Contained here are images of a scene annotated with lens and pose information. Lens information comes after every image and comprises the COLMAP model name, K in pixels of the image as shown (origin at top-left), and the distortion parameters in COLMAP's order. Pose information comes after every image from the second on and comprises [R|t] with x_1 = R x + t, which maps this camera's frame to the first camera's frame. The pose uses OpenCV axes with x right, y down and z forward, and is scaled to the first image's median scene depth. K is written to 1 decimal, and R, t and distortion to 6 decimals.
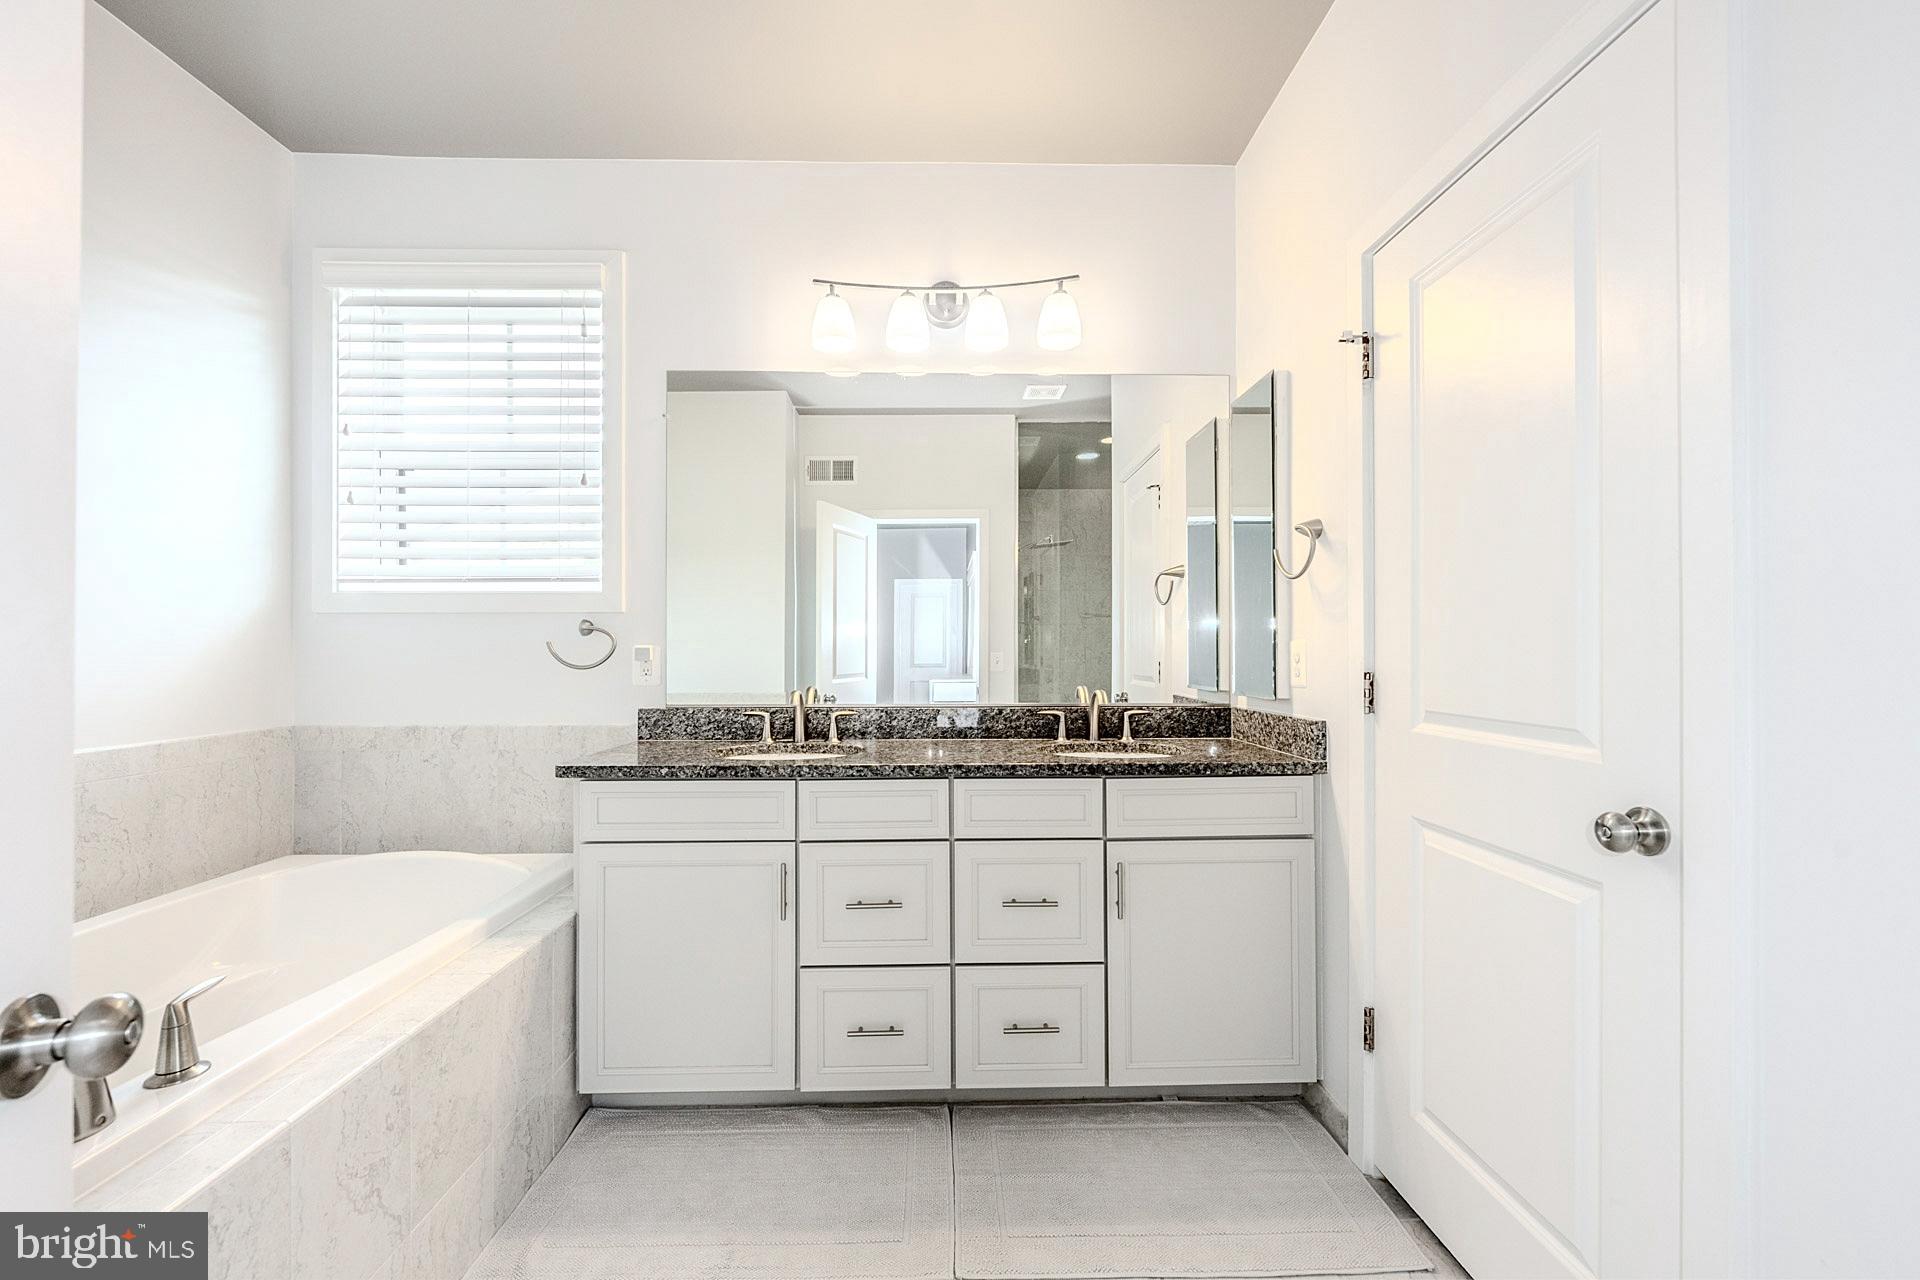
lens RADIAL K [[817.7, 0, 960.0], [0, 817.7, 640.0], [0, 0, 1]] dist [-0.001492, -0.000315]
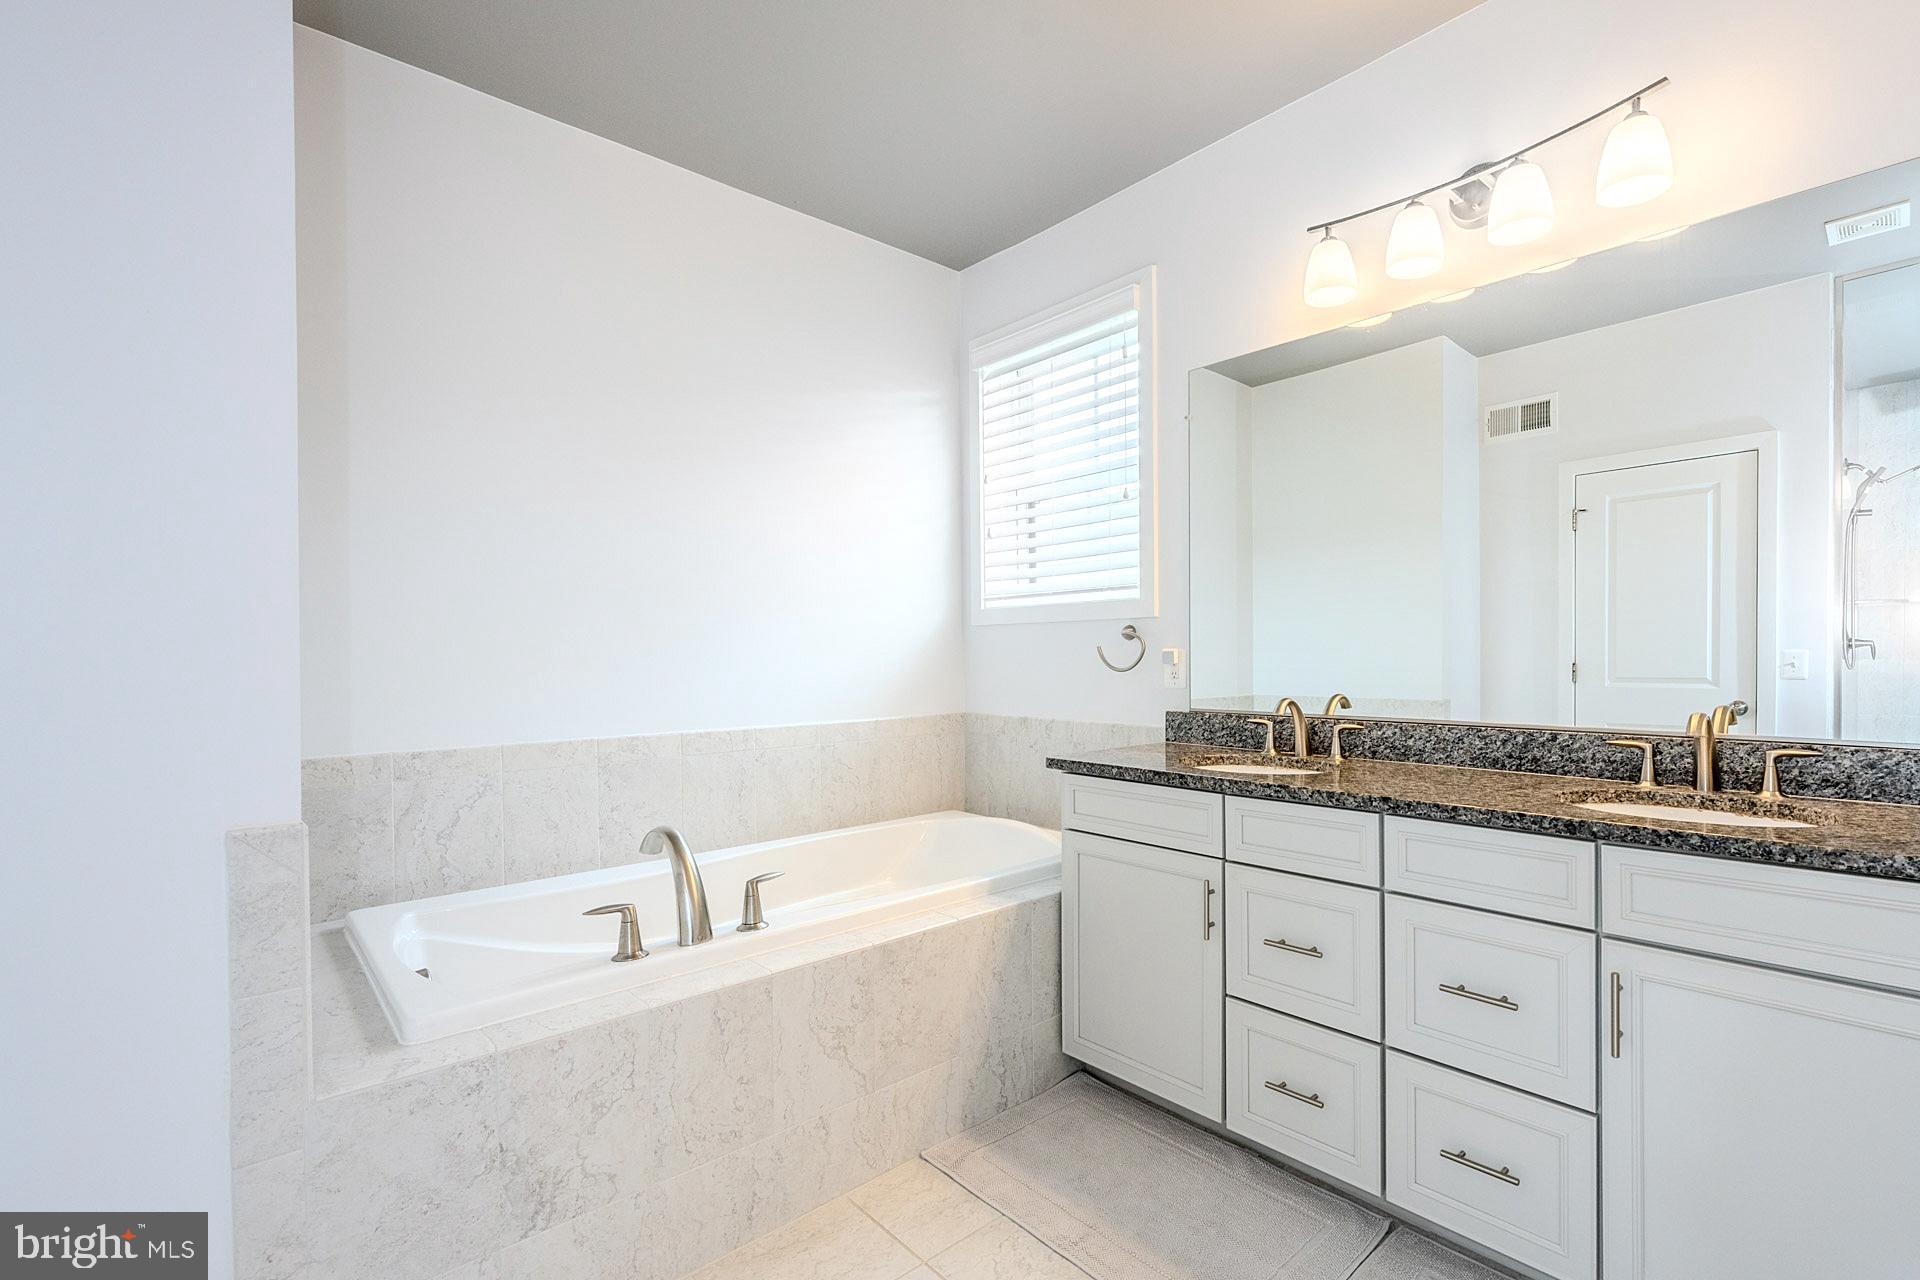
lens RADIAL K [[878.9, 0, 961.7], [0, 878.9, 649.7], [0, 0, 1]] dist [0.004591, 0.000174]
pose [[0.651527, -0.008583, -0.758577, 0.298588], [0.019359, 0.999798, 0.005315, -0.003381], [0.758378, -0.018148, 0.651562, 0.100689]]
